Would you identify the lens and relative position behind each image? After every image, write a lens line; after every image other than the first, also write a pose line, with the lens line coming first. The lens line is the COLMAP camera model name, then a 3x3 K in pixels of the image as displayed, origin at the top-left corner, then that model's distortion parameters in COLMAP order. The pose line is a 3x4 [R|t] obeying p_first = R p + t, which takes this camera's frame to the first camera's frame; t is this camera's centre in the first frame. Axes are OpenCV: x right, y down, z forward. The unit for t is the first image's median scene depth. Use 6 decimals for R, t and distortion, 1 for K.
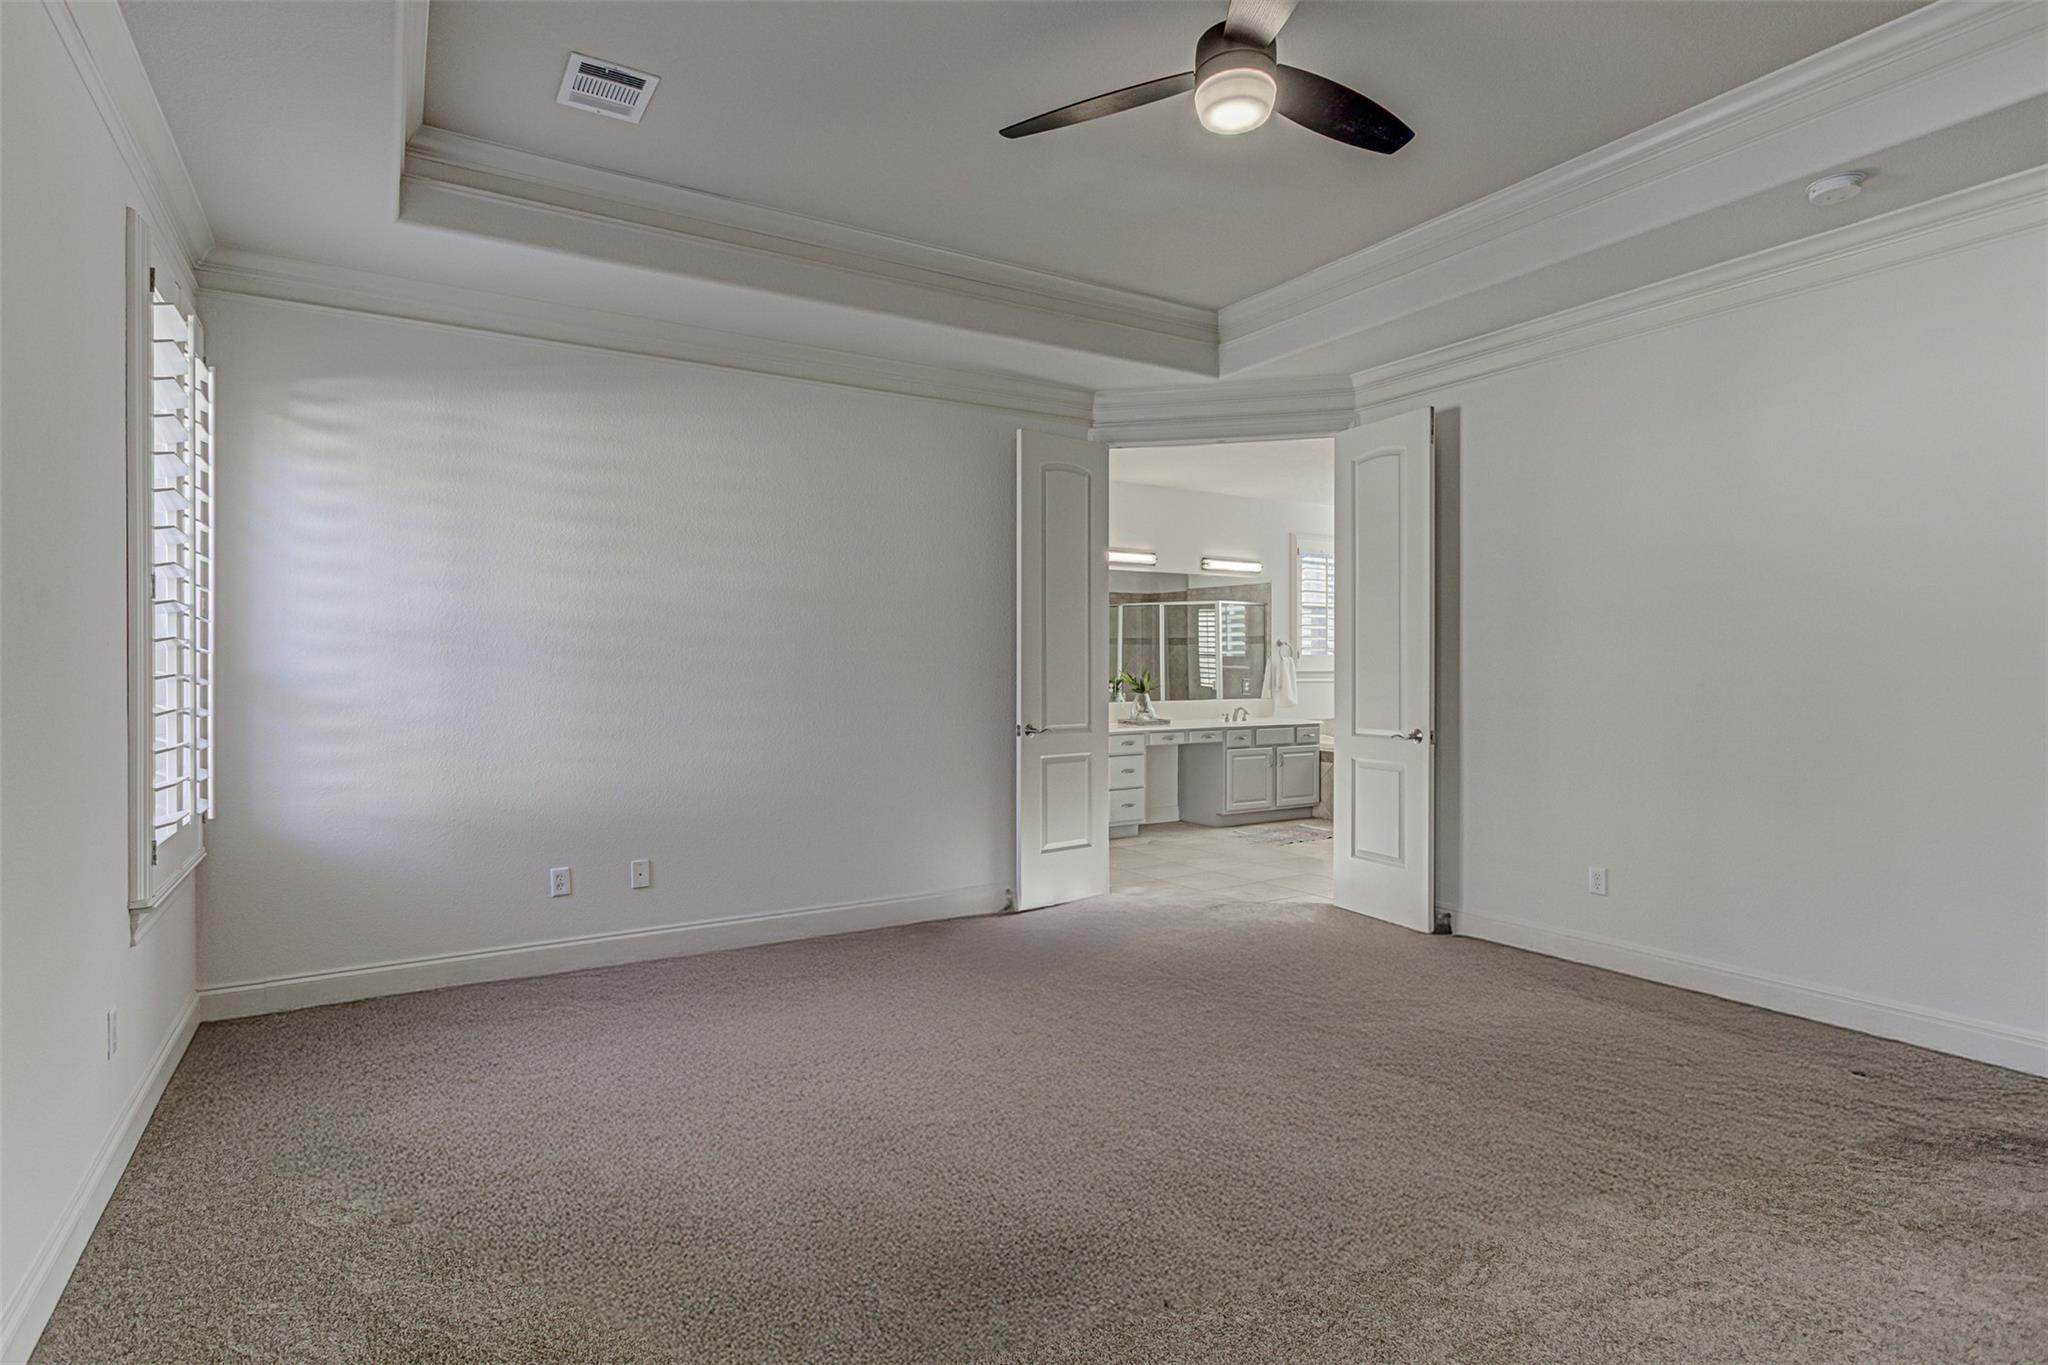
lens RADIAL K [[1028.8, 0, 980.5], [0, 1028.8, 653.5], [0, 0, 1]] dist [-0.004351, -0.000890]
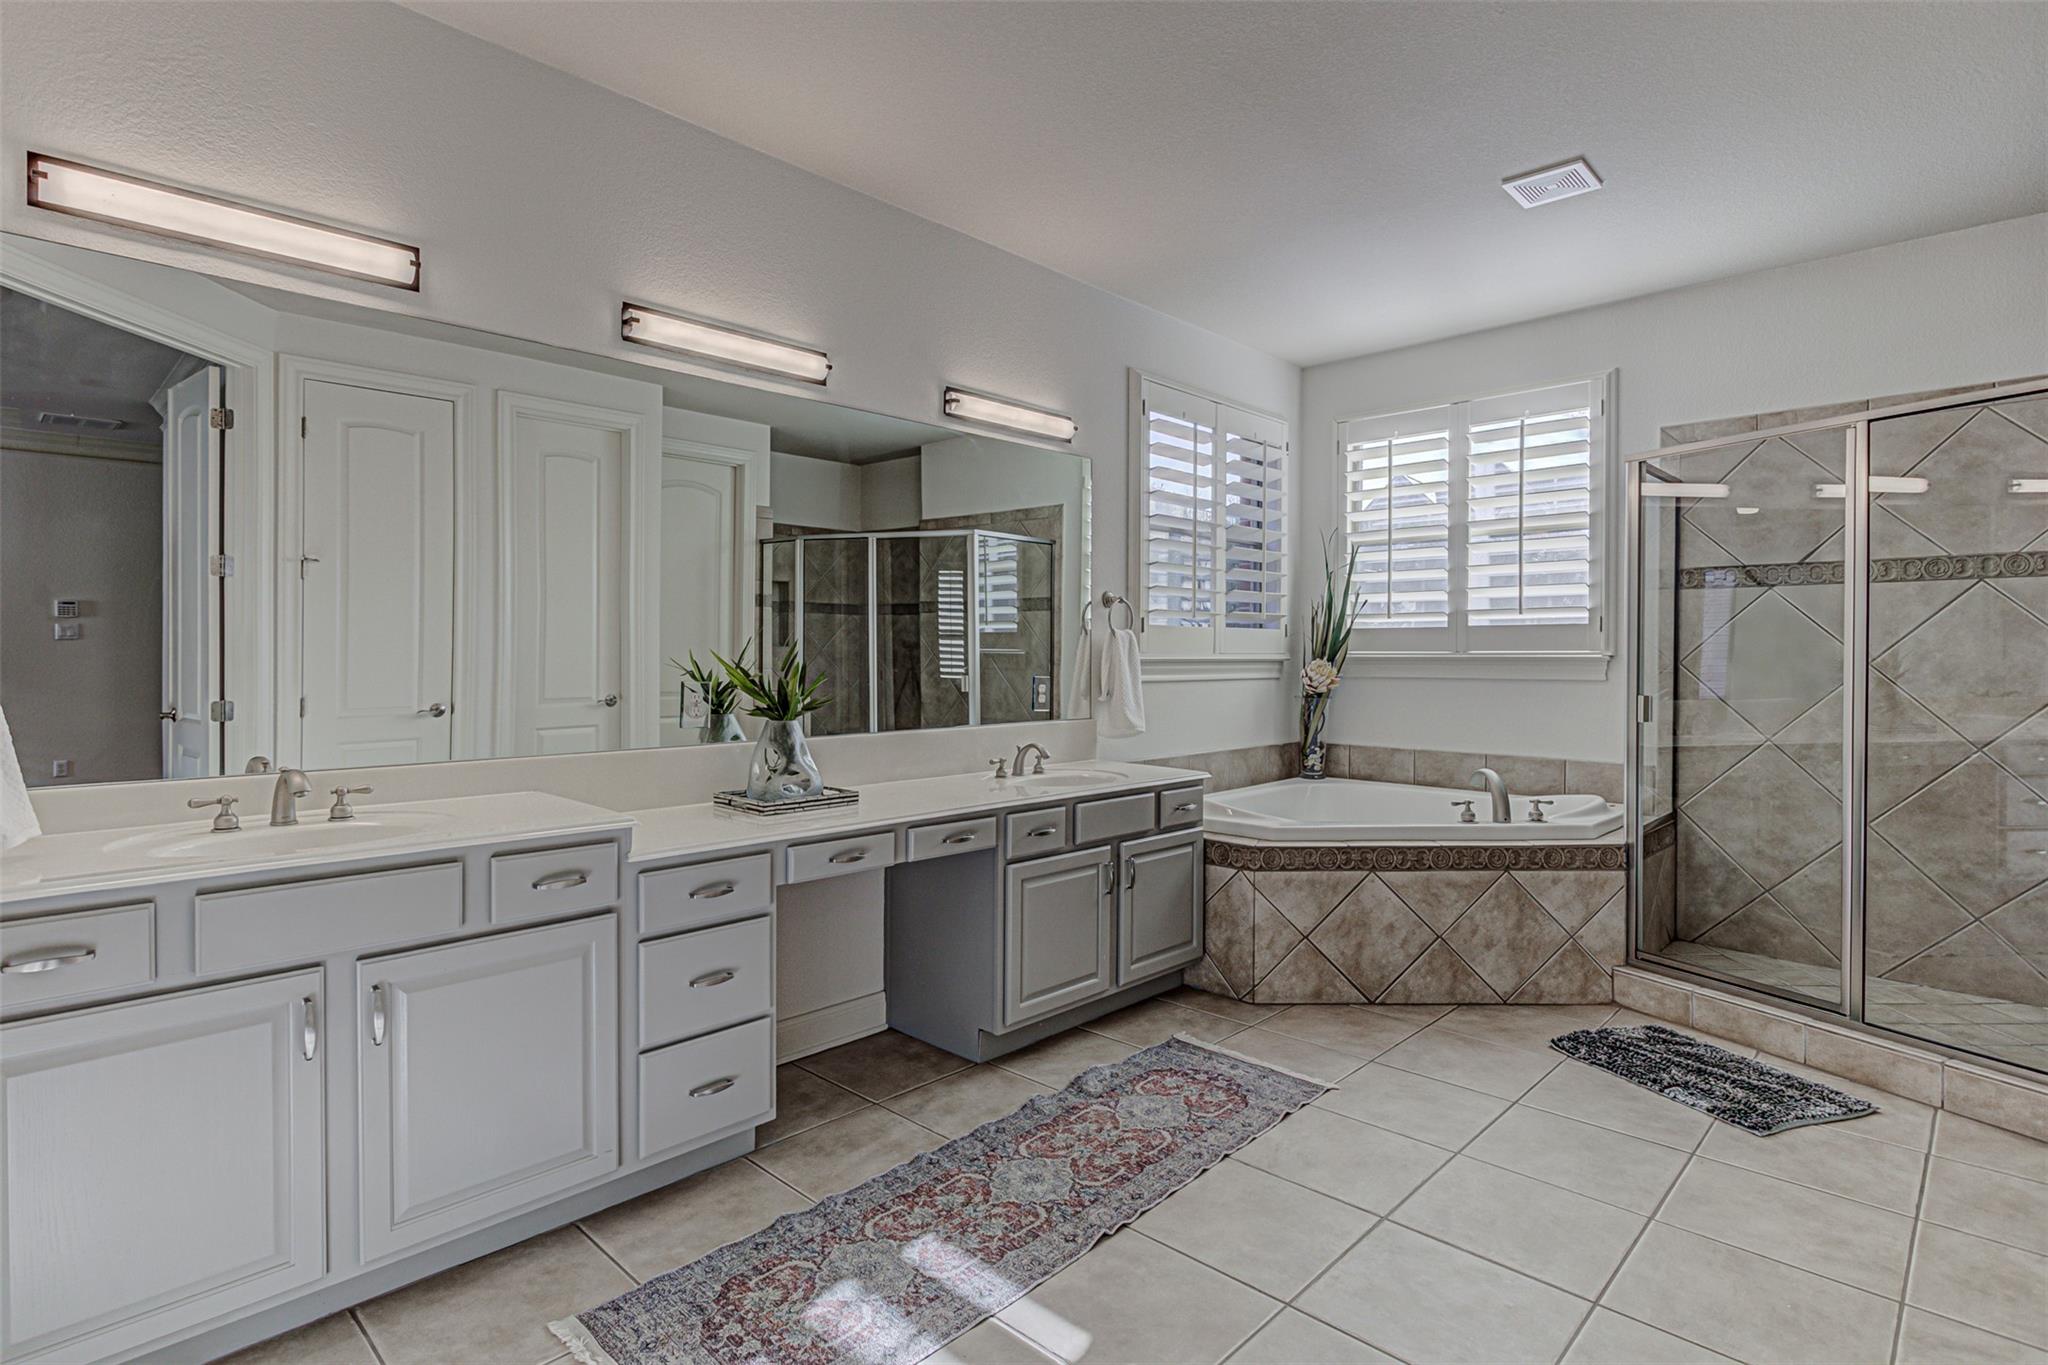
lens RADIAL K [[1028.8, 0, 1020.0], [0, 1028.8, 681.5], [0, 0, 1]] dist [-0.004351, -0.000890]
pose [[0.958916, -0.002704, 0.283678, 0.122465], [-0.008653, 0.999211, 0.038775, 0.009378], [-0.283559, -0.039637, 0.958135, 0.572816]]
